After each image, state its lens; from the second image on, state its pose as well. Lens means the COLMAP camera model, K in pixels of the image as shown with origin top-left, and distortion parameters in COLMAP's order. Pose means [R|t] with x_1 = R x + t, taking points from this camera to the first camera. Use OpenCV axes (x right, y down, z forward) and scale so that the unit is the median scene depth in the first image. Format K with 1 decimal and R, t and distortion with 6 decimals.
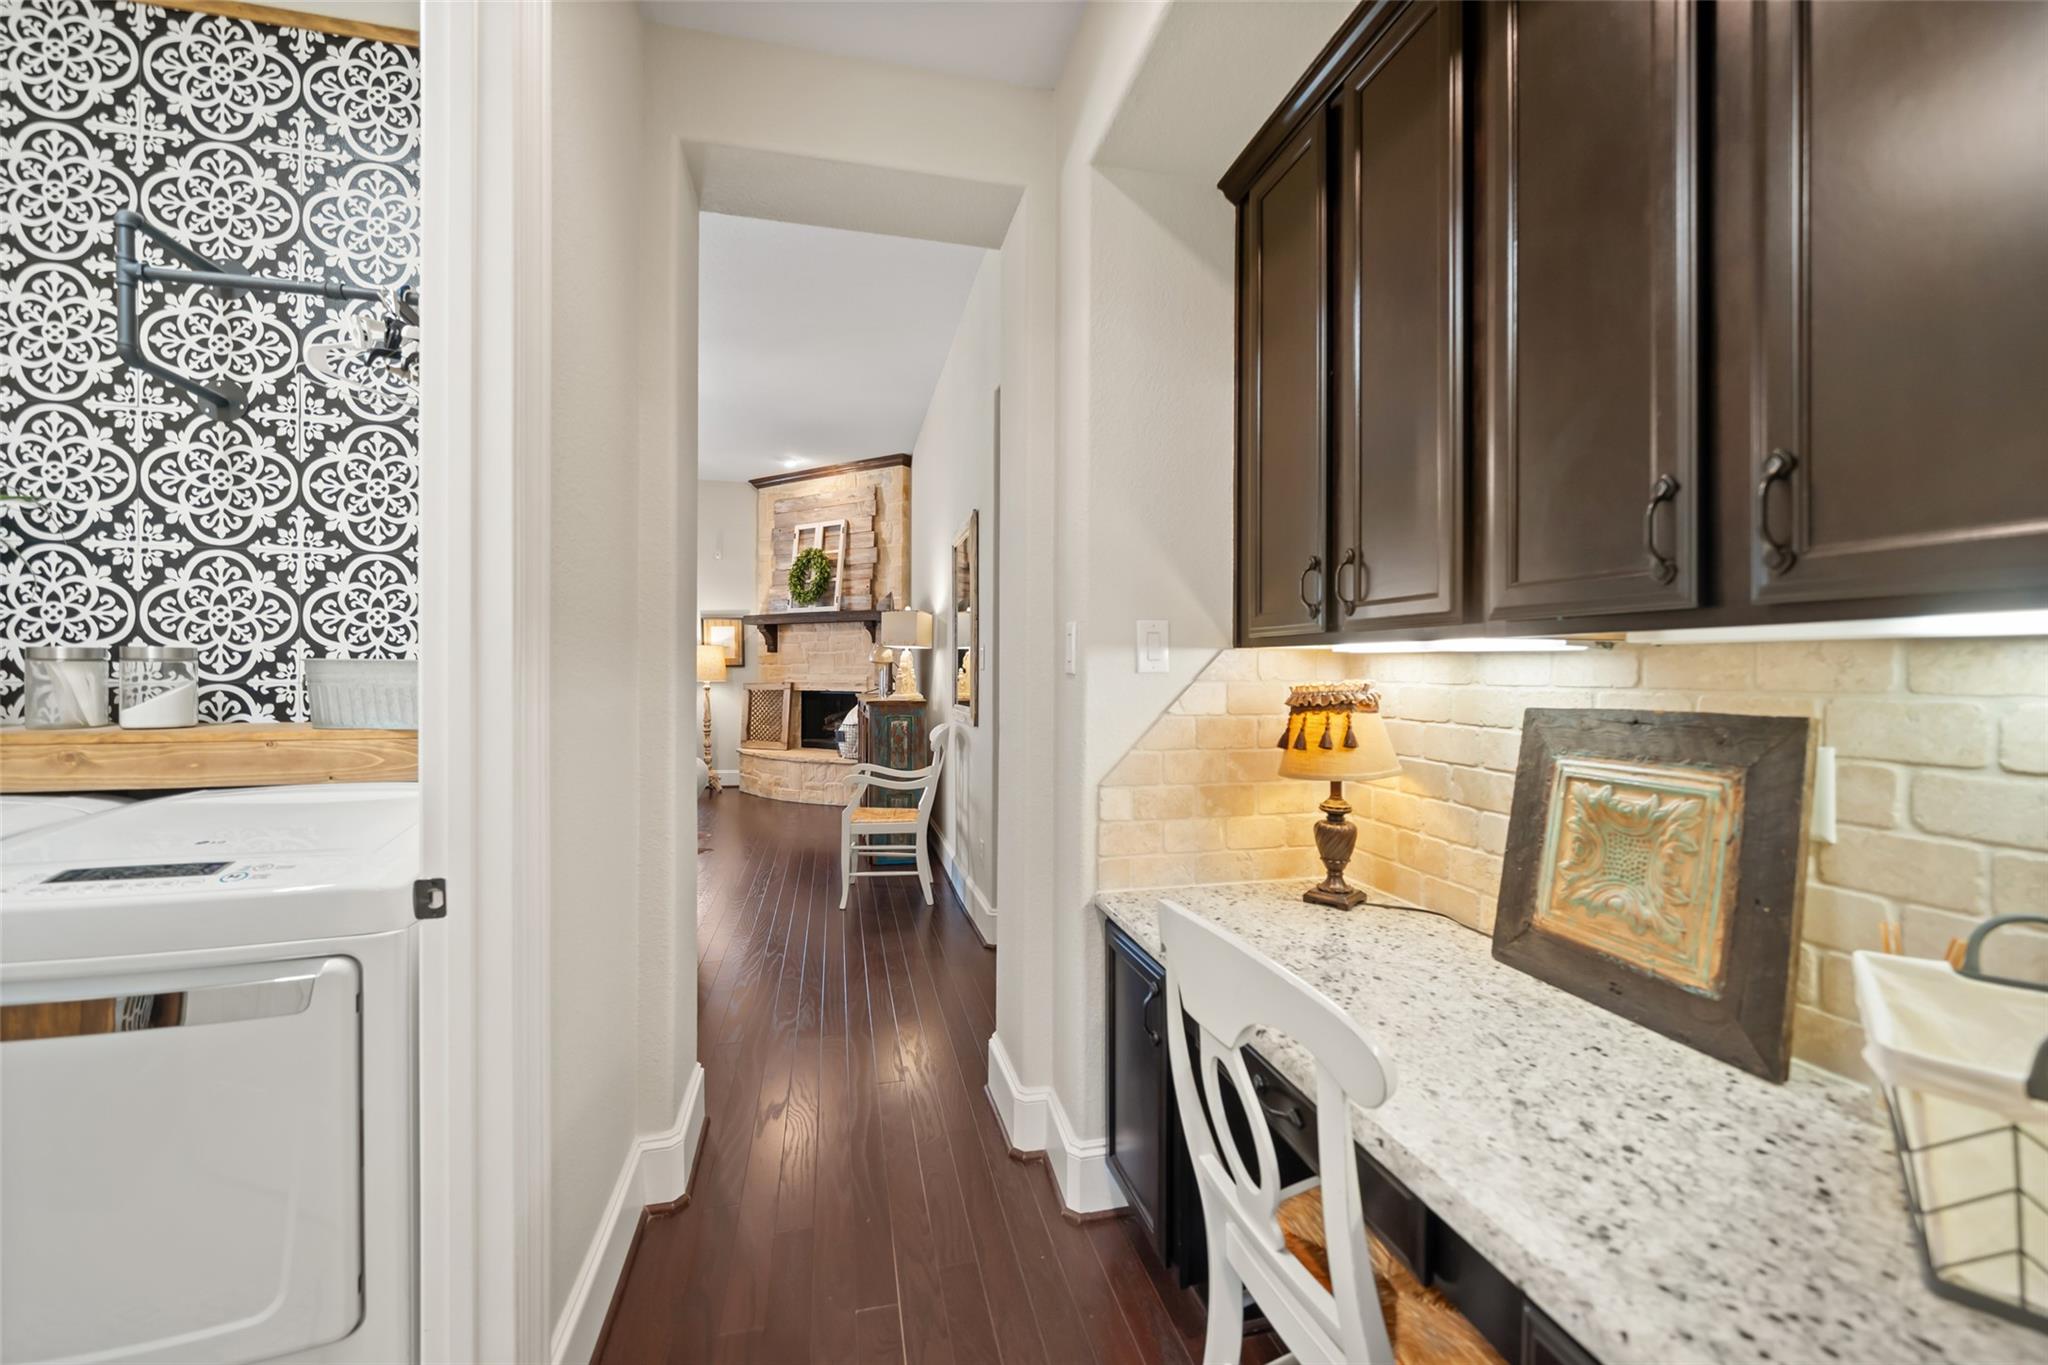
lens RADIAL K [[805.2, 0, 1027.7], [0, 805.2, 666.6], [0, 0, 1]] dist [-0.003778, -0.000161]
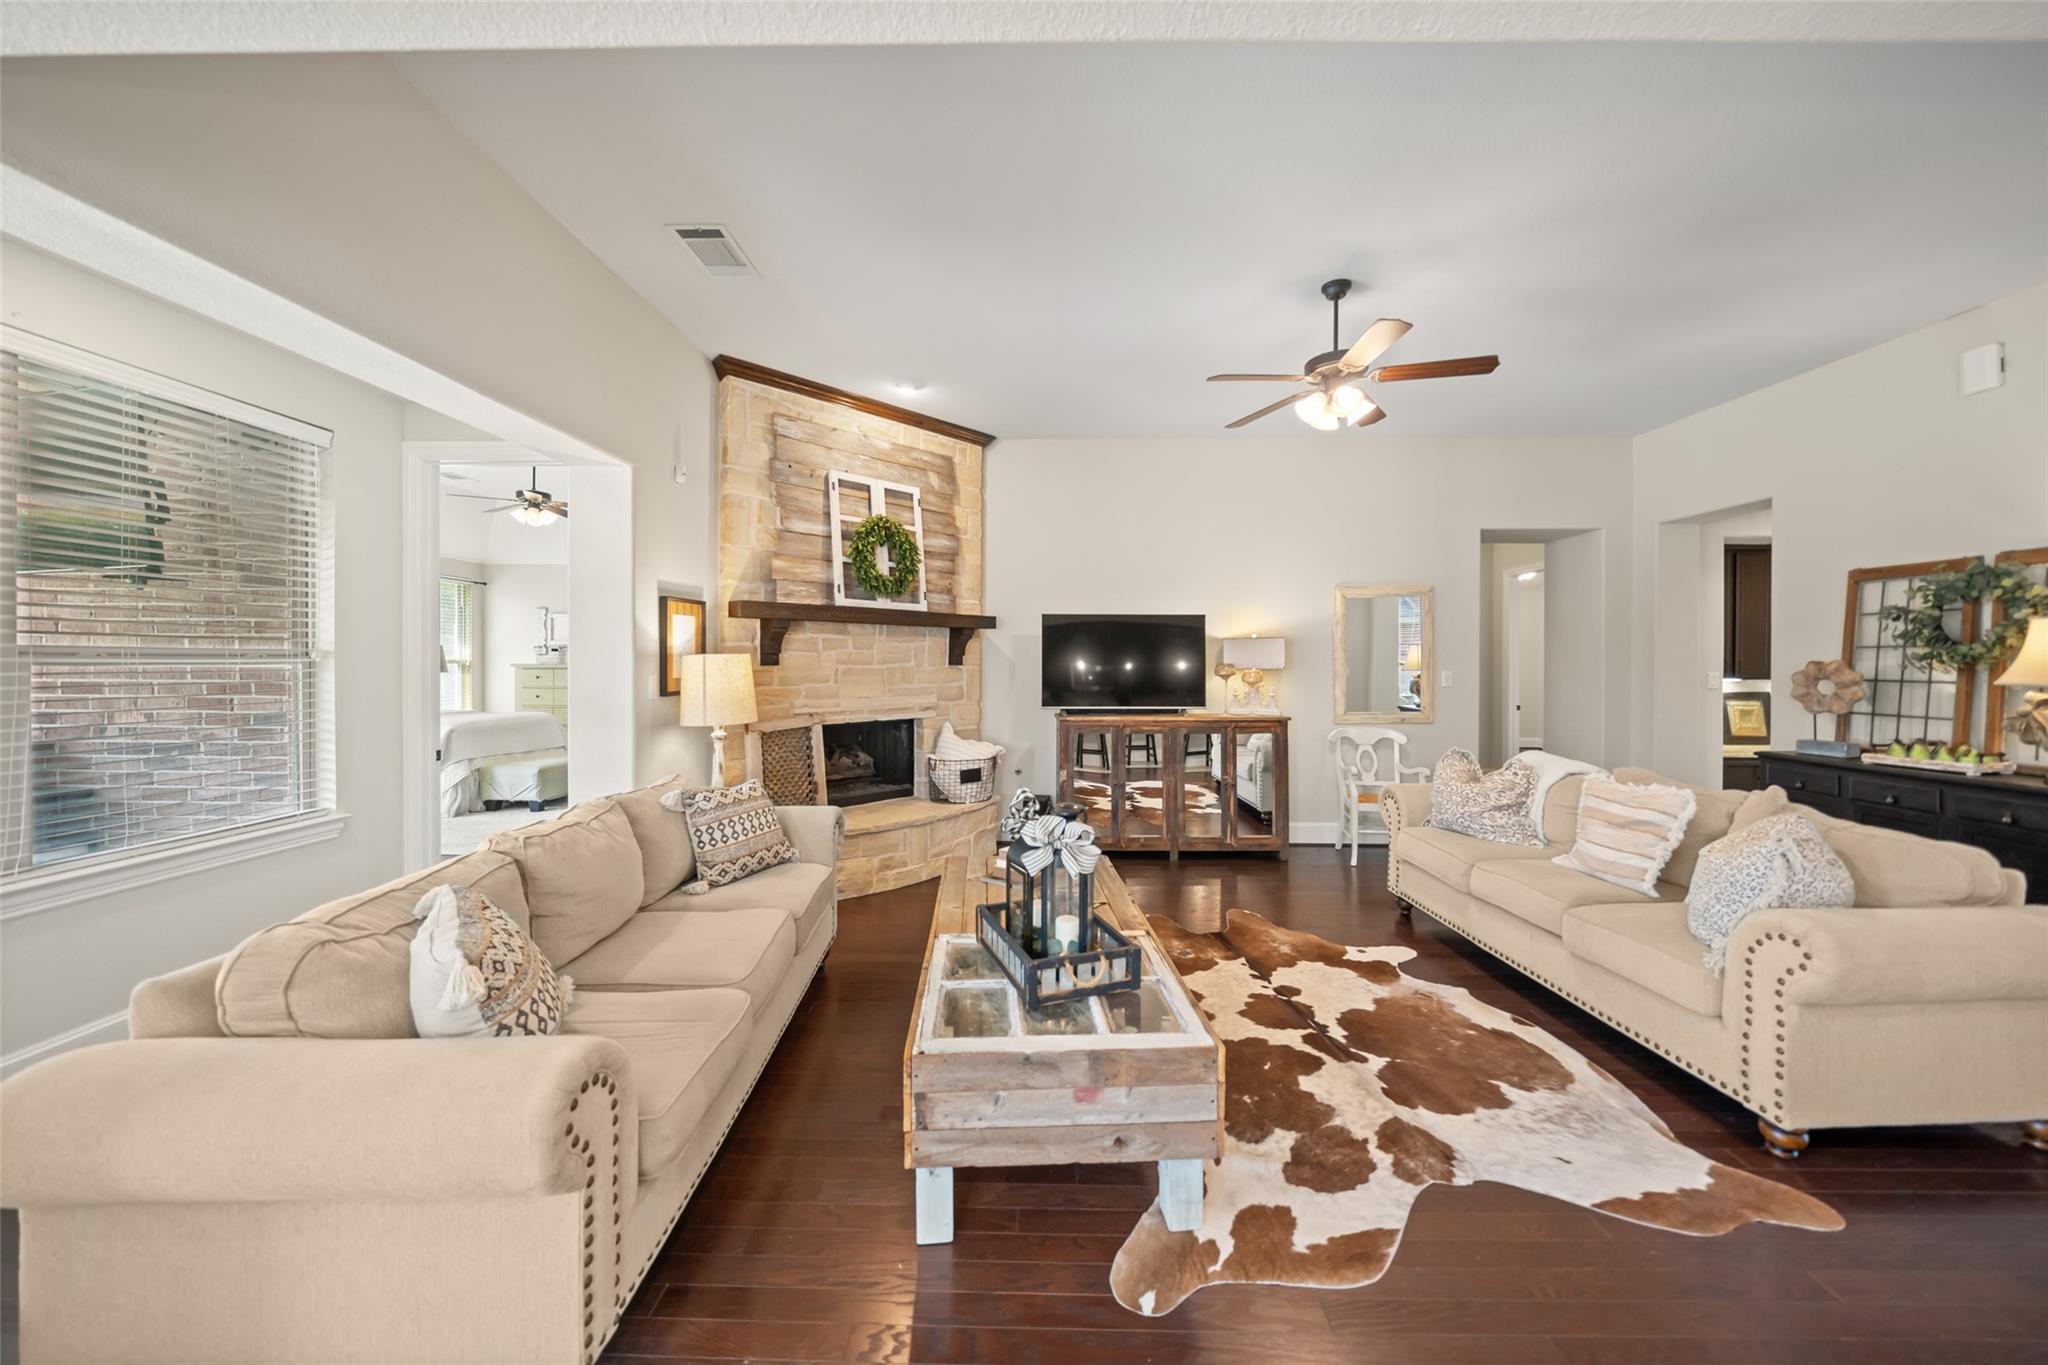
lens RADIAL K [[707.7, 0, 1033.1], [0, 707.7, 664.2], [0, 0, 1]] dist [-0.011498, 0.001280]
pose [[0.250318, -0.005177, 0.968150, -0.825366], [-0.003446, 0.999975, 0.006238, -0.024292], [-0.968158, -0.004897, 0.250294, 0.725896]]
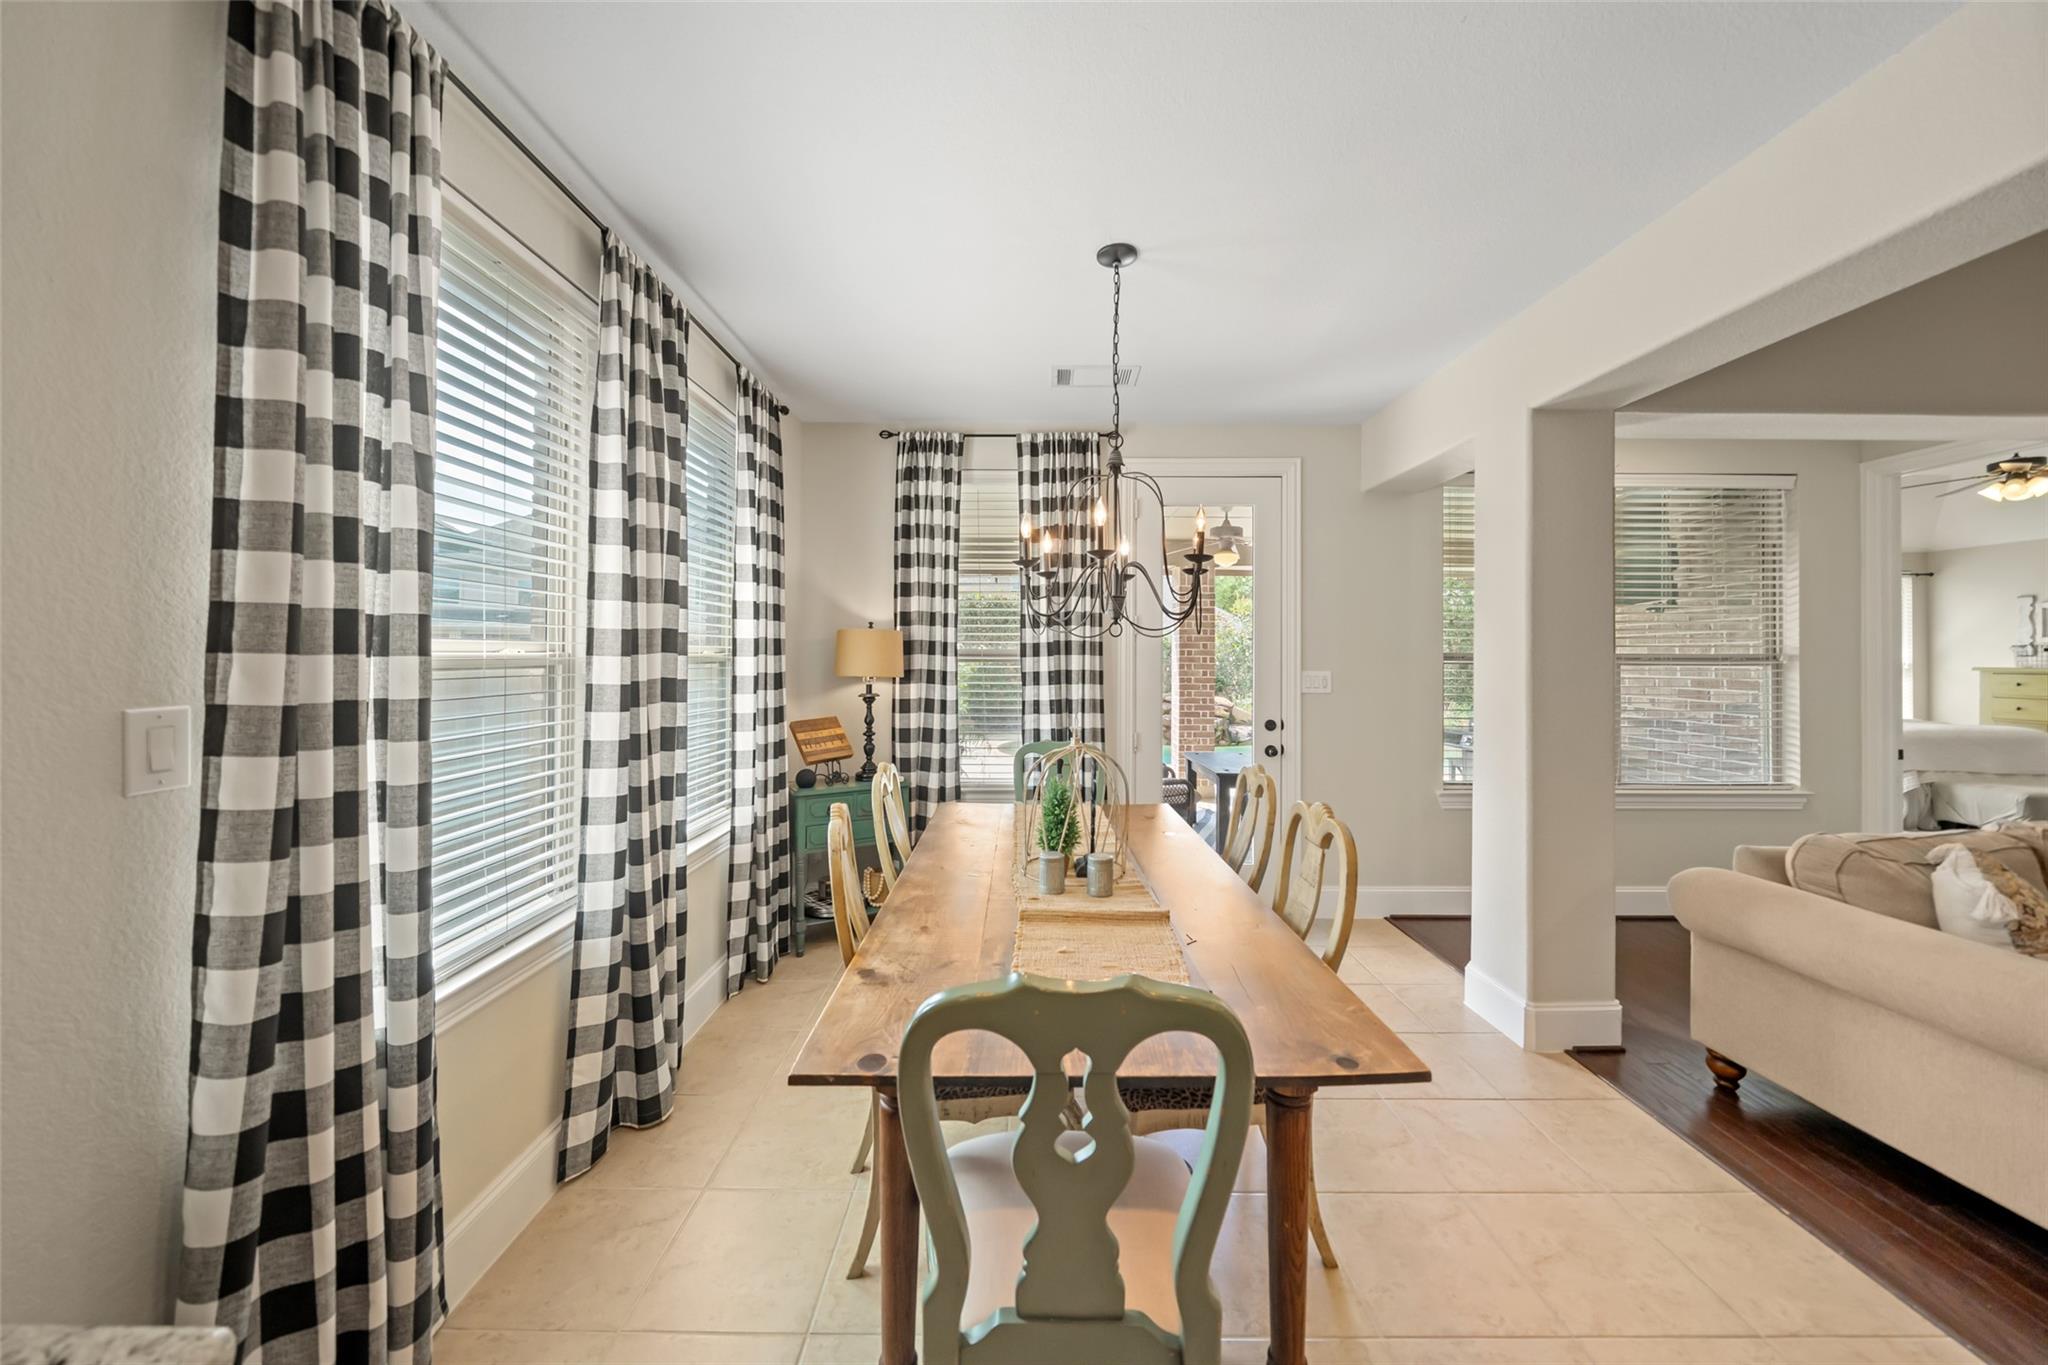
lens RADIAL K [[707.7, 0, 1022.9], [0, 707.7, 651.0], [0, 0, 1]] dist [-0.011498, 0.001280]
pose [[0.969268, 0.000329, -0.246007, -0.944109], [-0.002596, 0.999957, -0.008891, -0.025032], [0.245993, 0.009256, 0.969227, 0.607148]]
